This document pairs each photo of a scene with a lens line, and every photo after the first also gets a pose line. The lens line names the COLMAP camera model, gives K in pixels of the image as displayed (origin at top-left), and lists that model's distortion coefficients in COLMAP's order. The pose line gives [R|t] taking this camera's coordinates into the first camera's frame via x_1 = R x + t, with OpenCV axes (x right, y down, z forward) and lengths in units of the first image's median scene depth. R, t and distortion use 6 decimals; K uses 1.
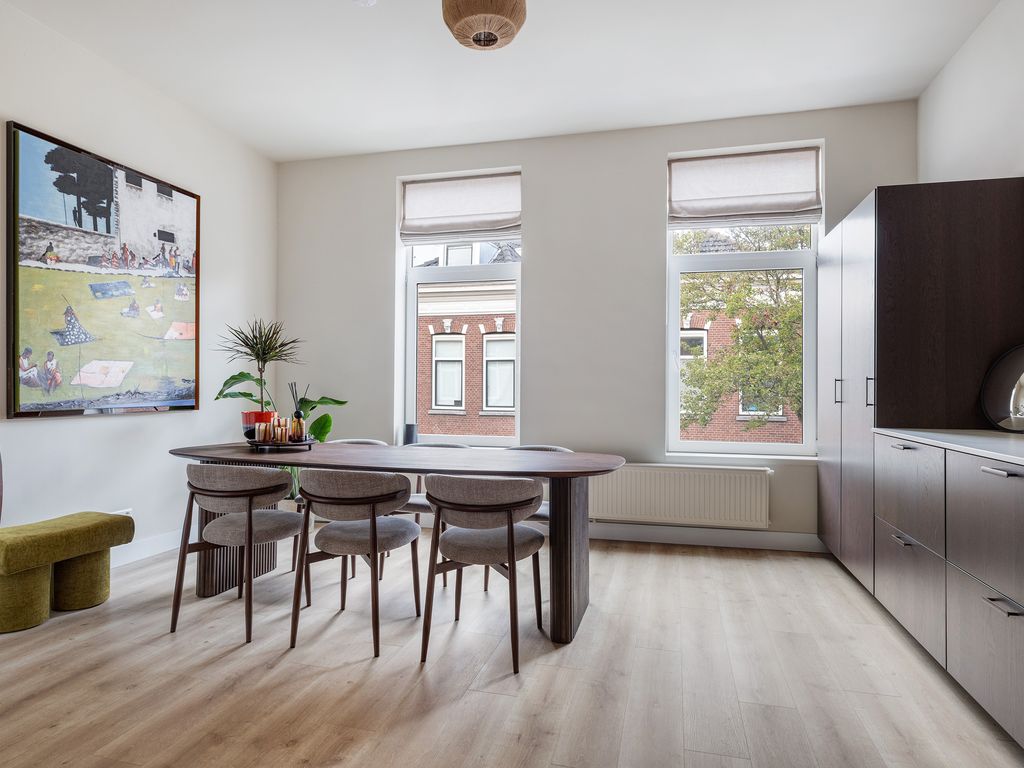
lens RADIAL K [[618.7, 0, 504.9], [0, 618.7, 380.1], [0, 0, 1]] dist [-0.002125, 0.003221]
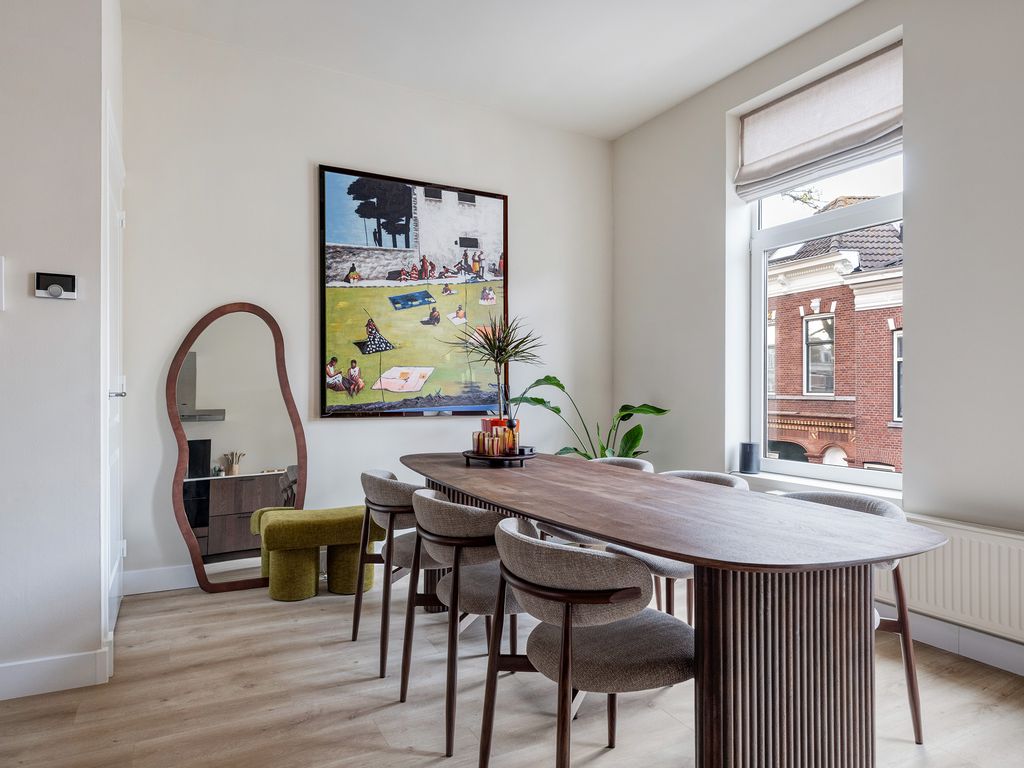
lens RADIAL K [[630.6, 0, 503.1], [0, 630.6, 388.7], [0, 0, 1]] dist [0.005654, -0.000360]
pose [[0.679680, -0.002647, -0.733504, 0.287599], [0.005440, 0.999984, 0.001432, 0.006385], [0.733489, -0.004963, 0.679684, 0.395781]]
